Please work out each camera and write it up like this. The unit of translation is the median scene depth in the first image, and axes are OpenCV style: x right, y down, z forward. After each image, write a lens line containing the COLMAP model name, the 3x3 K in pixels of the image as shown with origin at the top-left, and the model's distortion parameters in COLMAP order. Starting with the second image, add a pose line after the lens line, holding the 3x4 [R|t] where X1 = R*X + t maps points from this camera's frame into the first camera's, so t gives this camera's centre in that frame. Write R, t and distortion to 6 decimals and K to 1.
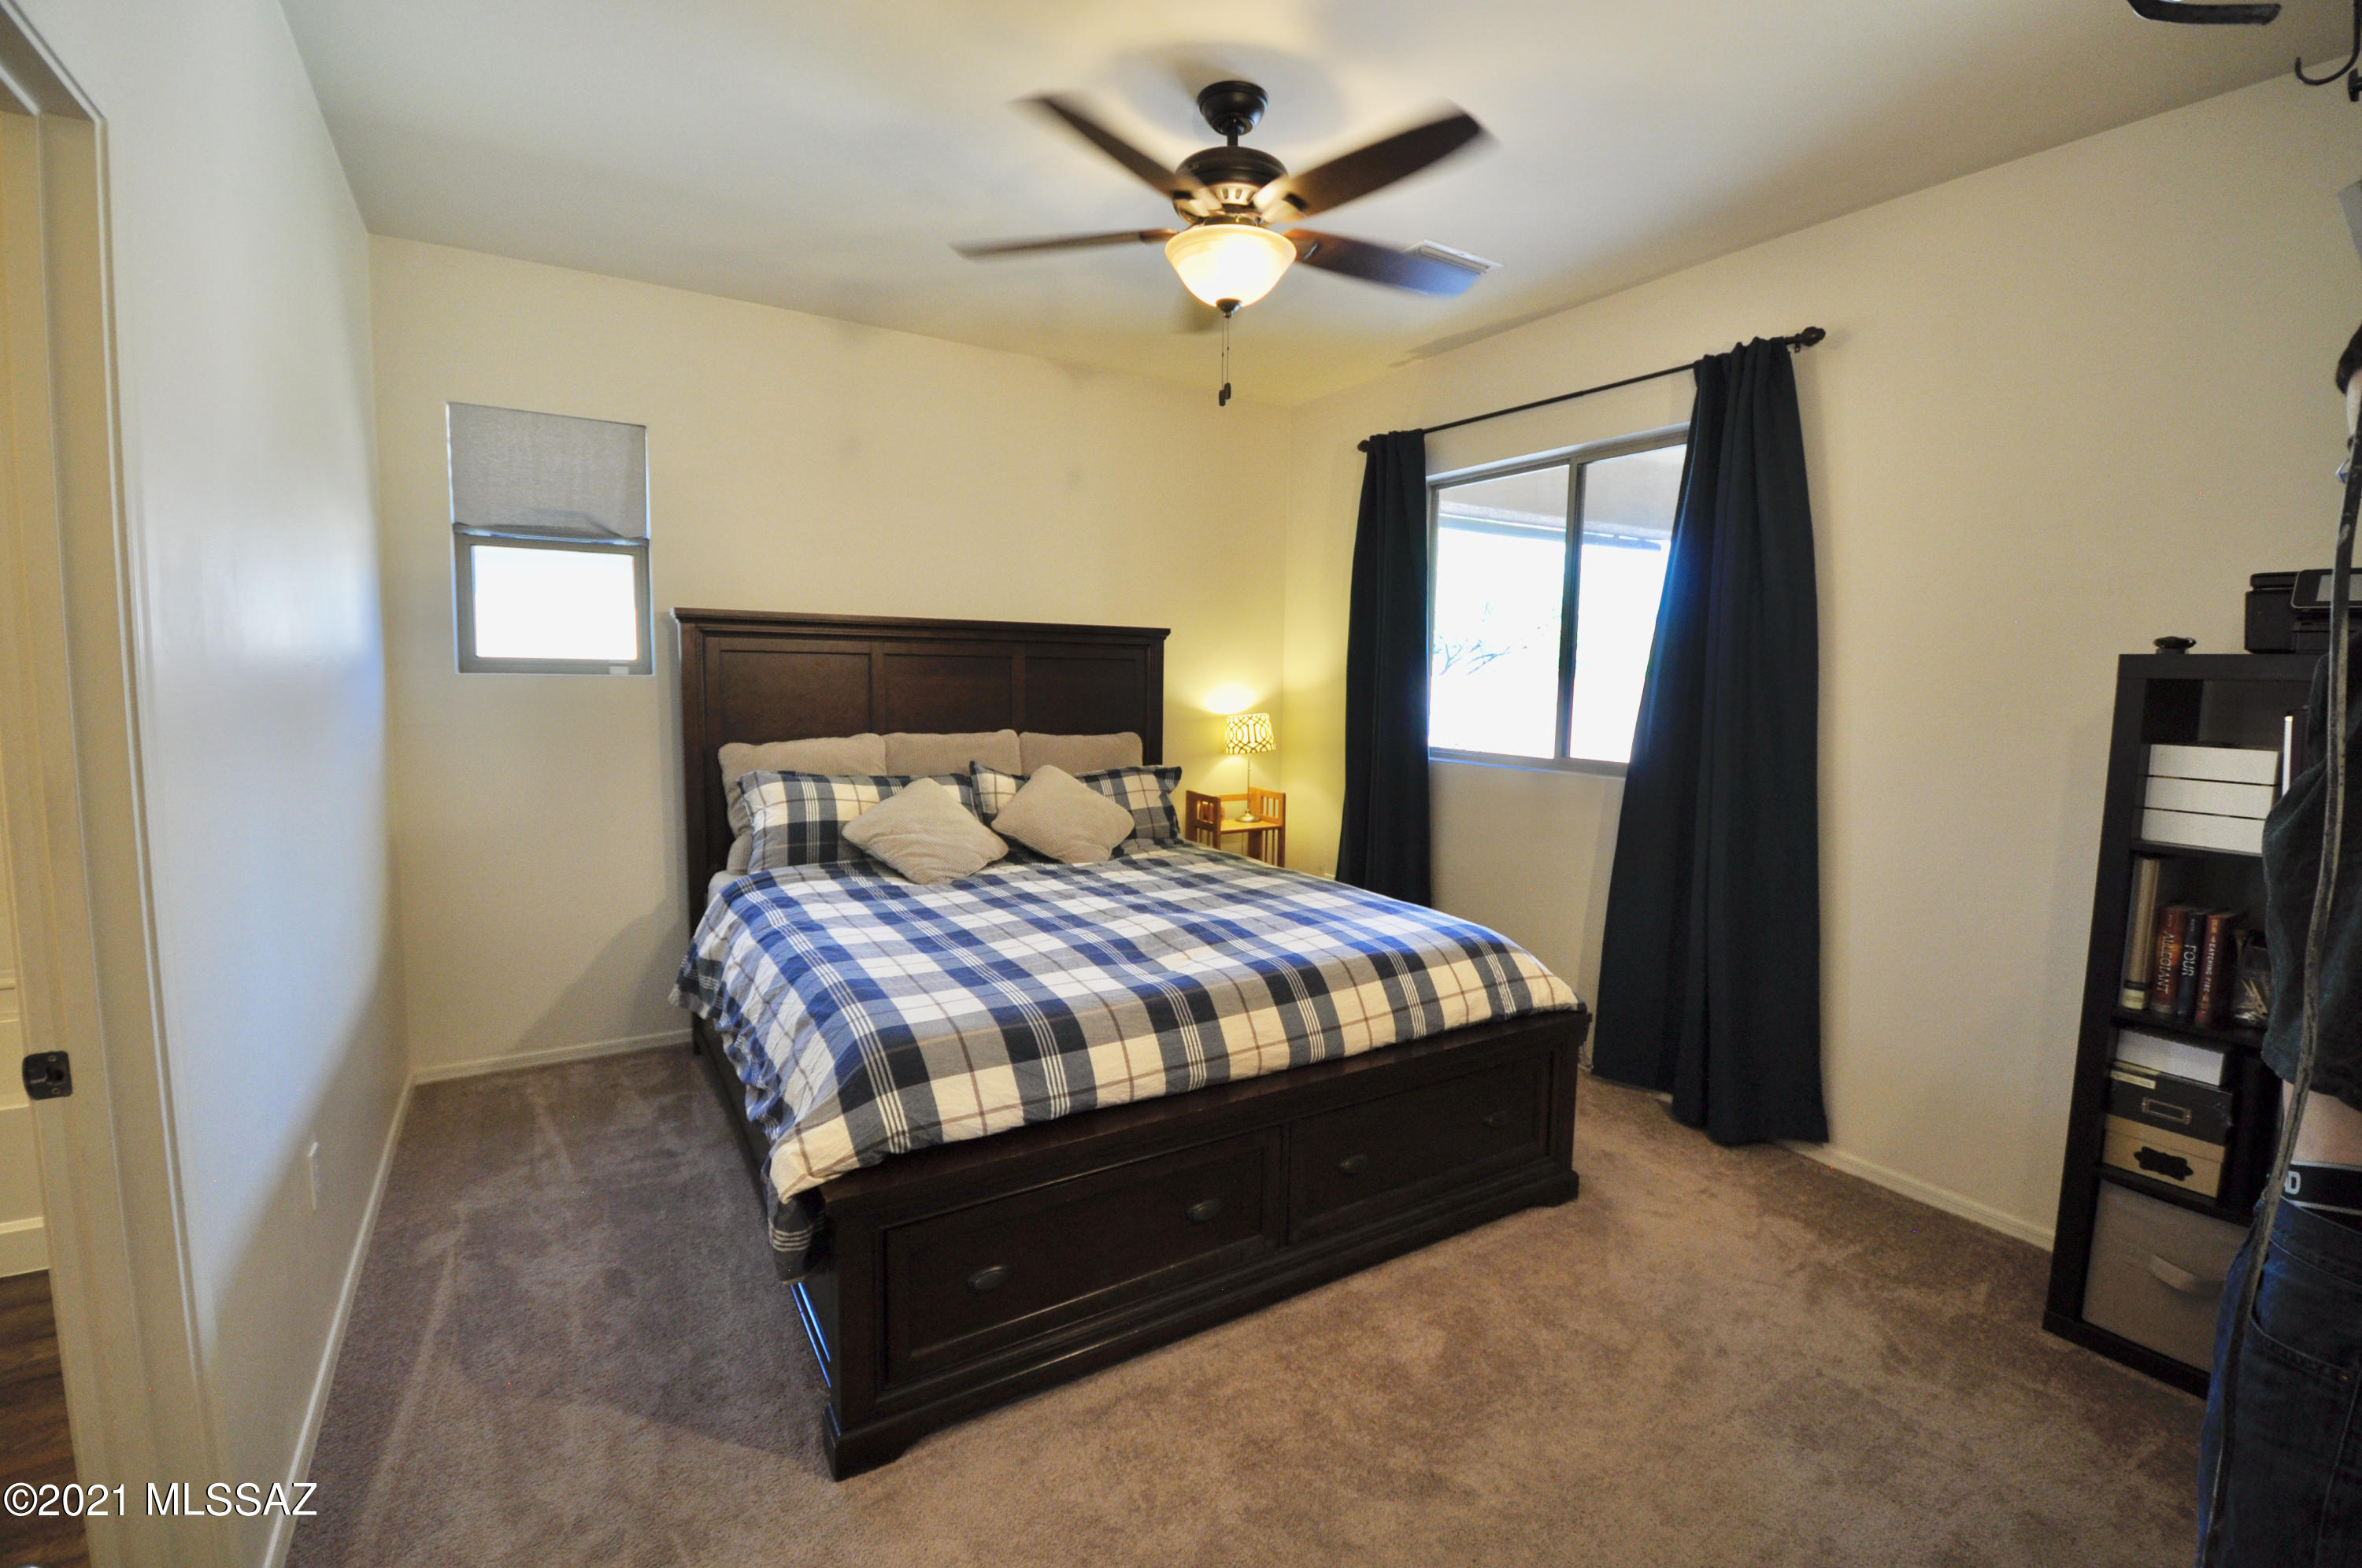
lens RADIAL K [[1031.1, 0, 1180.9], [0, 1031.1, 791.9], [0, 0, 1]] dist [-0.007635, -0.009408]
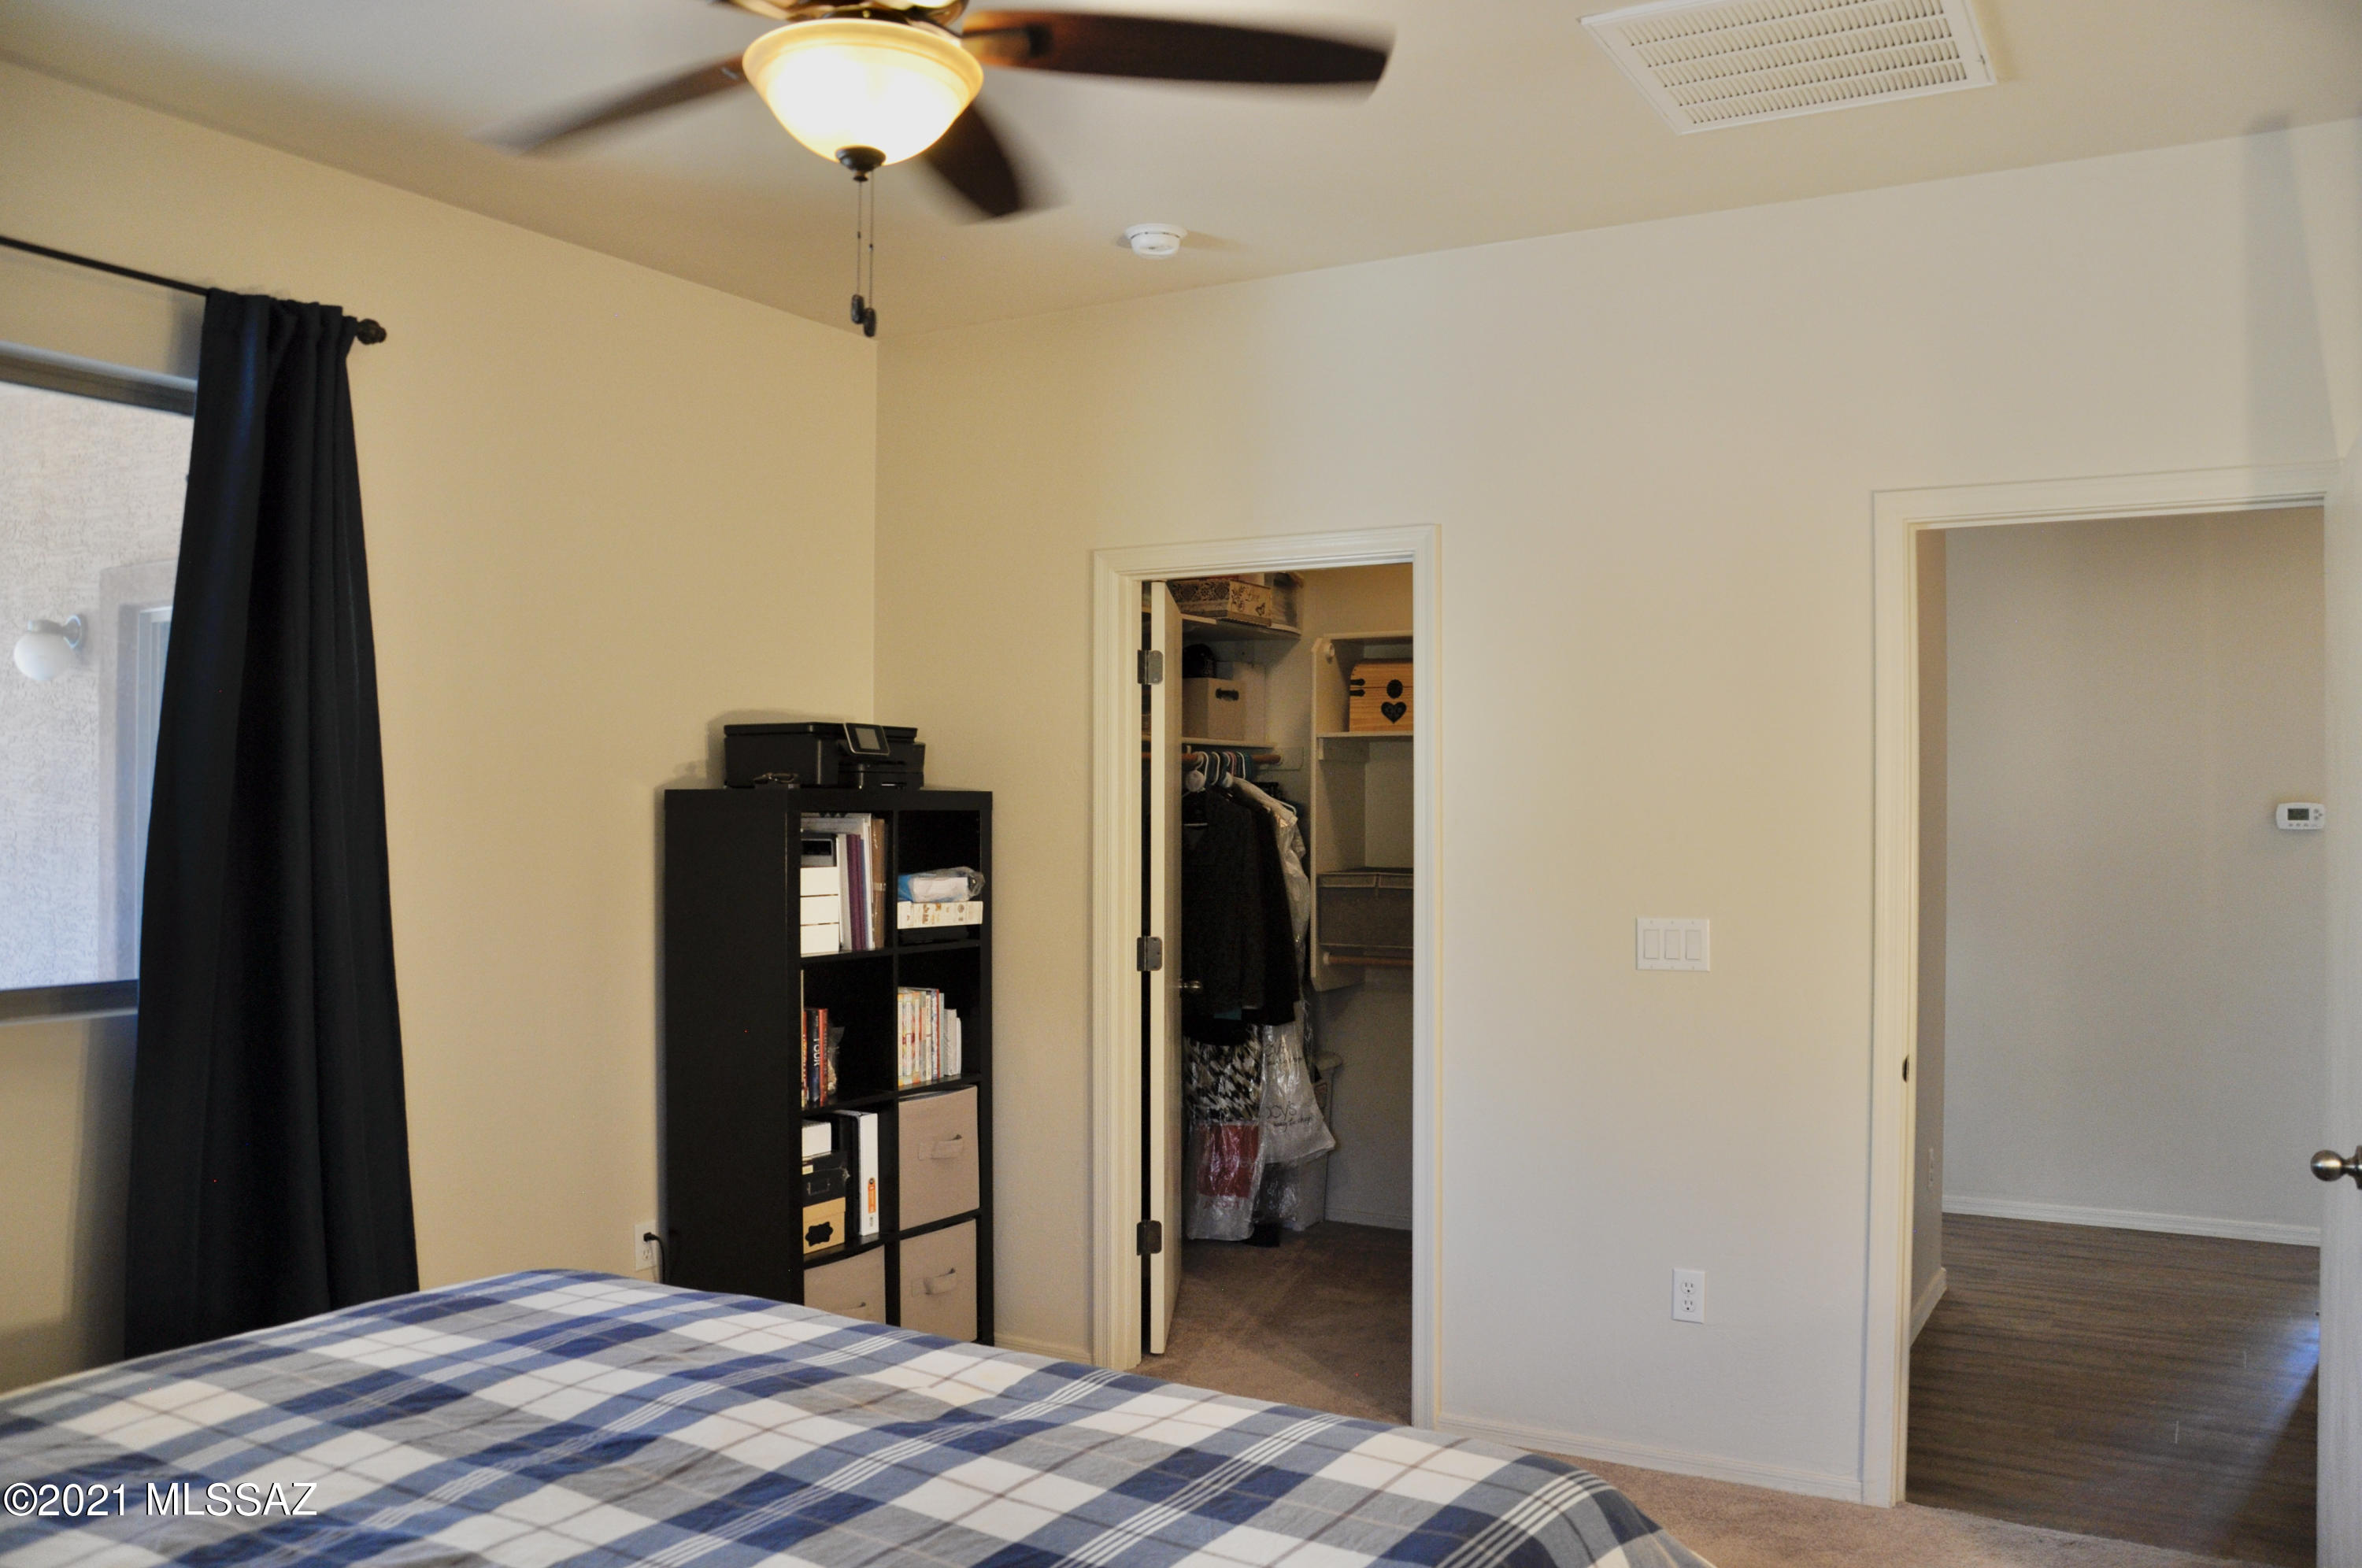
lens RADIAL K [[1830.7, 0, 1179.2], [0, 1830.7, 784.1], [0, 0, 1]] dist [-0.156500, 0.105427]
pose [[-0.451726, -0.010782, 0.892092, -0.914353], [0.084712, 0.994891, 0.054919, -0.191712], [-0.888126, 0.100379, -0.448504, 1.352693]]
